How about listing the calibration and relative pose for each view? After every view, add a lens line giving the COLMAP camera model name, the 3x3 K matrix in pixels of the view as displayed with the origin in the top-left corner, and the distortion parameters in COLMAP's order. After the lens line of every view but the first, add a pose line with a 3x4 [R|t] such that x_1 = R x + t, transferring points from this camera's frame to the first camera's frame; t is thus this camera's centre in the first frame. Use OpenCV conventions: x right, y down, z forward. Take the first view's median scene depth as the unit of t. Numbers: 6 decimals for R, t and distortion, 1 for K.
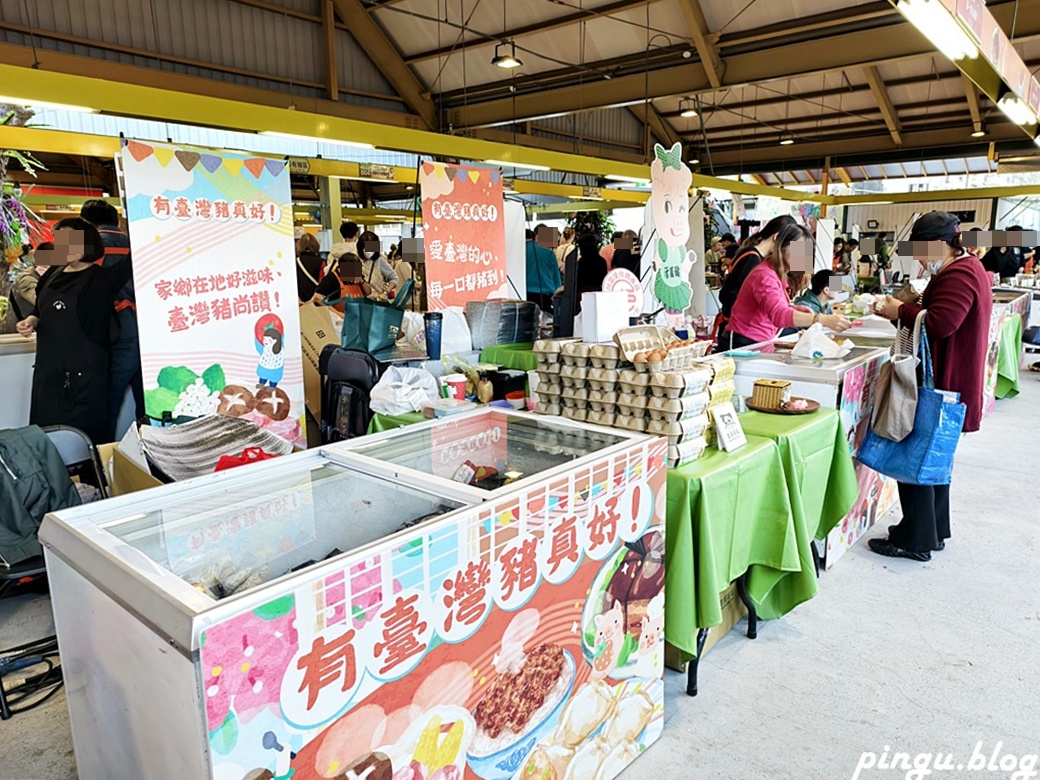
lens RADIAL K [[722.4, 0, 520.2], [0, 722.4, 388.7], [0, 0, 1]] dist [-0.001625, -0.005633]
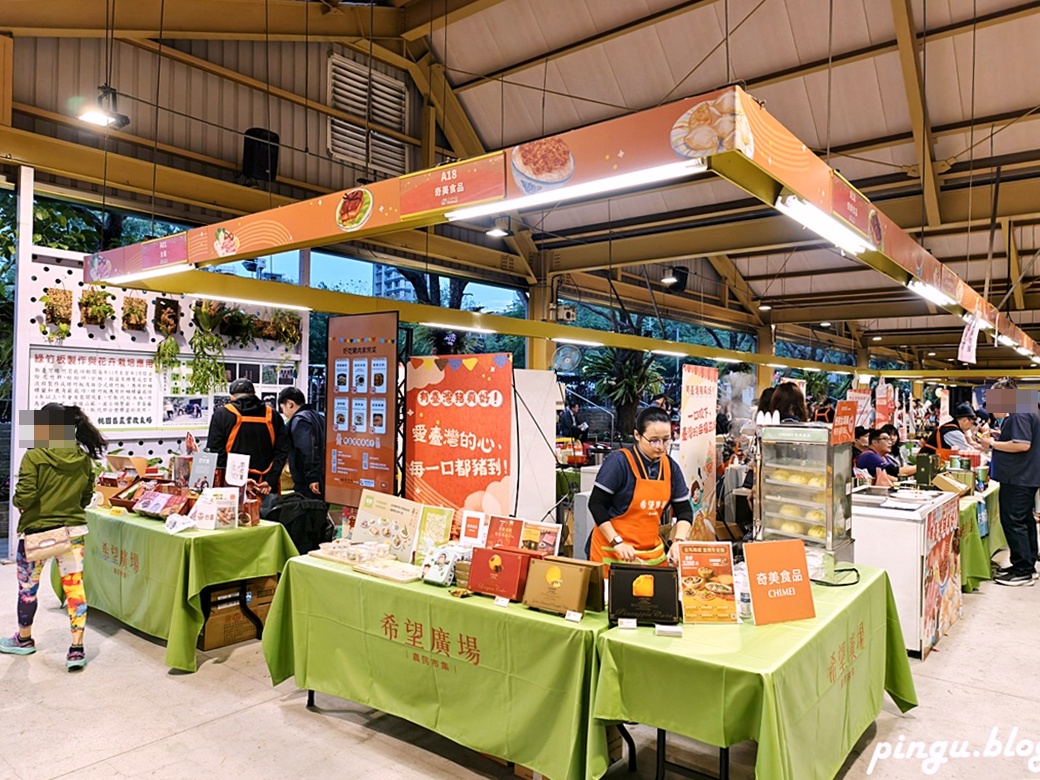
lens RADIAL K [[722.4, 0, 519.5], [0, 722.4, 393.0], [0, 0, 1]] dist [-0.001625, -0.005633]
pose [[0.028341, -0.008318, -0.999564, 0.935295], [-0.208391, 0.977945, -0.014047, -0.253861], [0.977635, 0.208699, 0.025983, 1.047485]]
